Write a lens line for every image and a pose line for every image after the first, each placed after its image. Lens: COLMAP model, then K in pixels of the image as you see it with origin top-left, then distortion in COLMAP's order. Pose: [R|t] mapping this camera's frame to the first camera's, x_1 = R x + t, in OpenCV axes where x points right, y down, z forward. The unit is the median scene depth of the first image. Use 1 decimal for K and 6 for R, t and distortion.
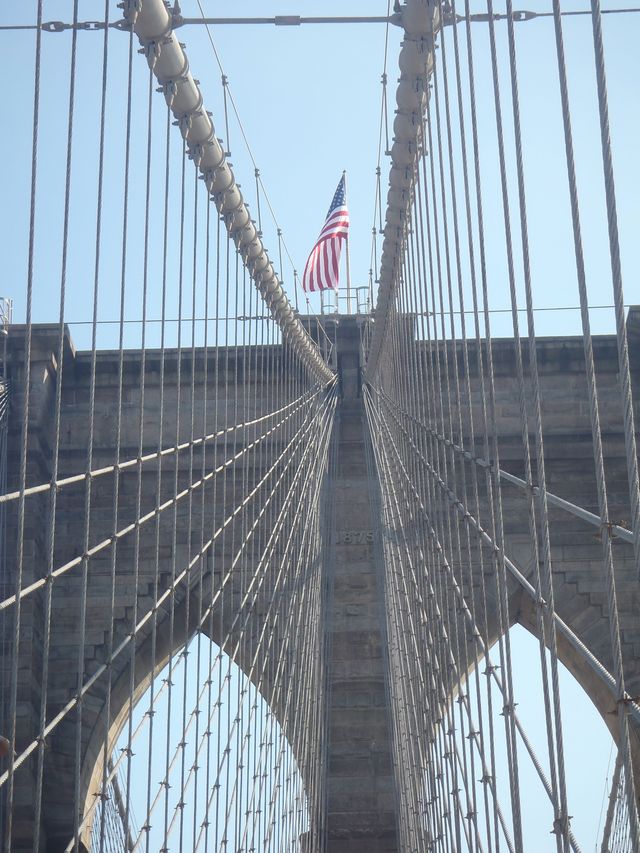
lens RADIAL K [[2385.1, 0, 318.6], [0, 2385.1, 422.5], [0, 0, 1]] dist [0.173835, 0.000000]
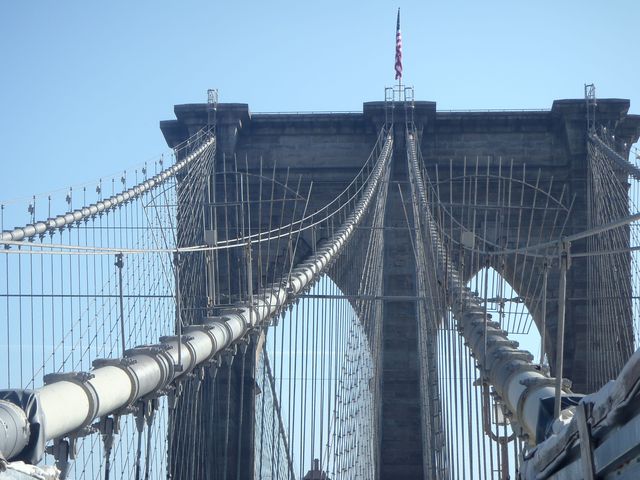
lens RADIAL K [[1789.5, 0, 320.4], [0, 1789.5, 240.2], [0, 0, 1]] dist [0.173835, 0.000000]
pose [[0.999468, 0.022316, -0.023801, -0.019123], [-0.019719, 0.994353, 0.104275, -0.116152], [0.025994, -0.103750, 0.994264, -0.553533]]
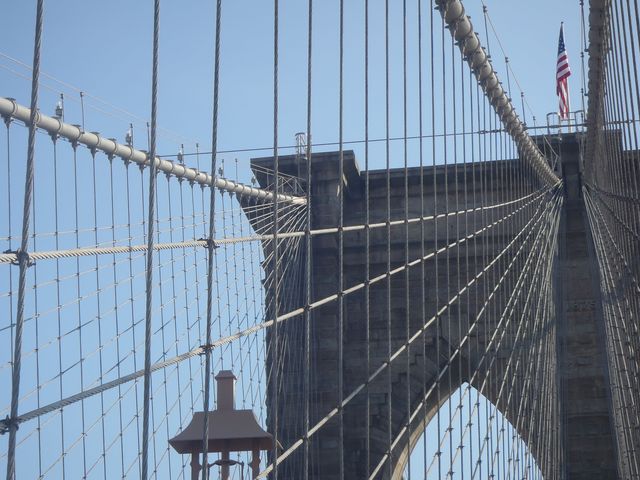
lens RADIAL K [[1789.5, 0, 319.4], [0, 1789.5, 244.3], [0, 0, 1]] dist [0.173835, 0.000000]
pose [[0.990643, -0.041573, -0.129993, 0.003407], [0.042513, 0.999086, 0.004464, 0.006793], [0.129688, -0.009948, 0.991505, 0.021289]]
